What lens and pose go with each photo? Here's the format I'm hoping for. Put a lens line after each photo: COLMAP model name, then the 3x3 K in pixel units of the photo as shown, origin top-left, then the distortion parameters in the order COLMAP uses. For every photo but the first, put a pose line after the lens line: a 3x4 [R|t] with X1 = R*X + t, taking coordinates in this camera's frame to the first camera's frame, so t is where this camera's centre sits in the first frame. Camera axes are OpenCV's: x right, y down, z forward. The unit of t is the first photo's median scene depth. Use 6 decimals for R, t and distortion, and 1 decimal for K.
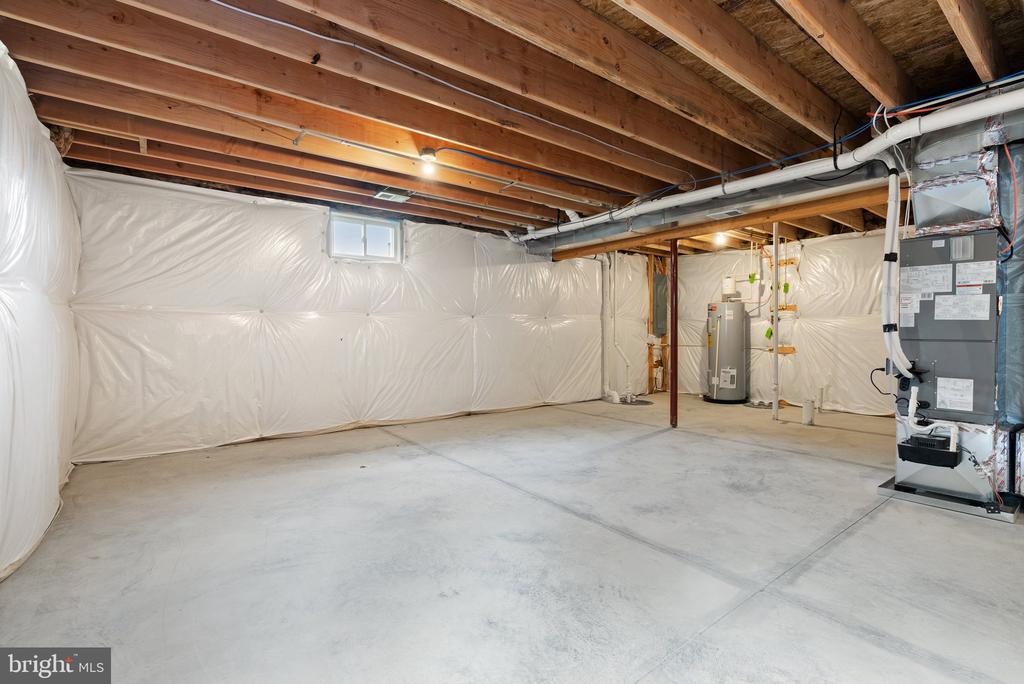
lens RADIAL K [[464.3, 0, 514.2], [0, 464.3, 341.7], [0, 0, 1]] dist [-0.013516, 0.003542]
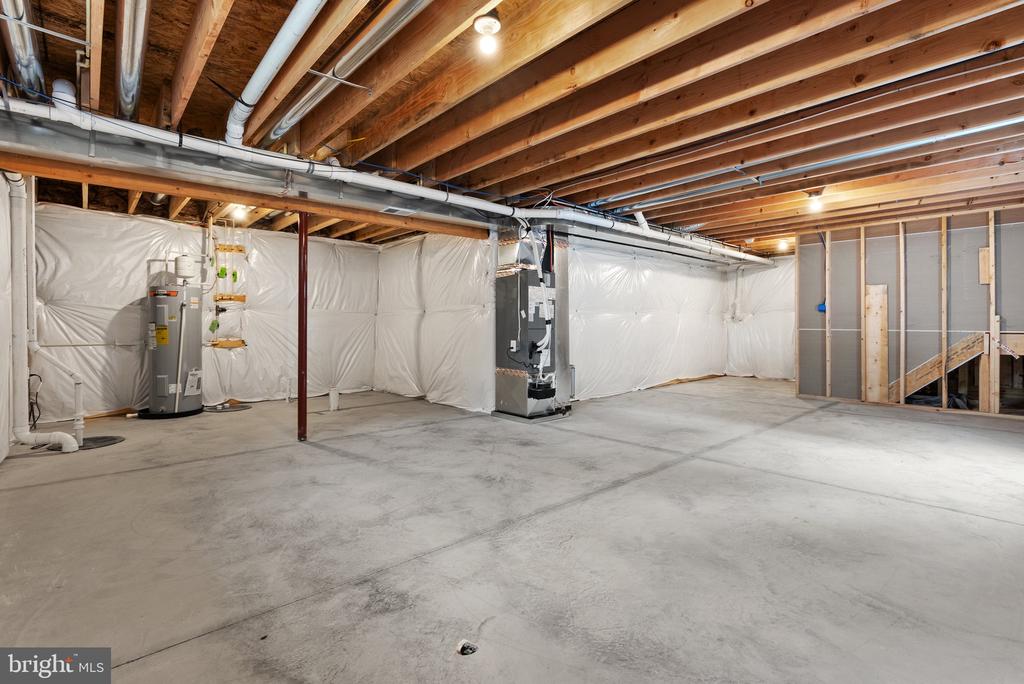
lens RADIAL K [[464.3, 0, 529.3], [0, 464.3, 320.9], [0, 0, 1]] dist [-0.013516, 0.003542]
pose [[-0.059157, 0.006001, 0.998231, -0.881510], [0.021223, 0.999763, -0.004752, -0.026939], [-0.998023, 0.020904, -0.059270, 1.137746]]
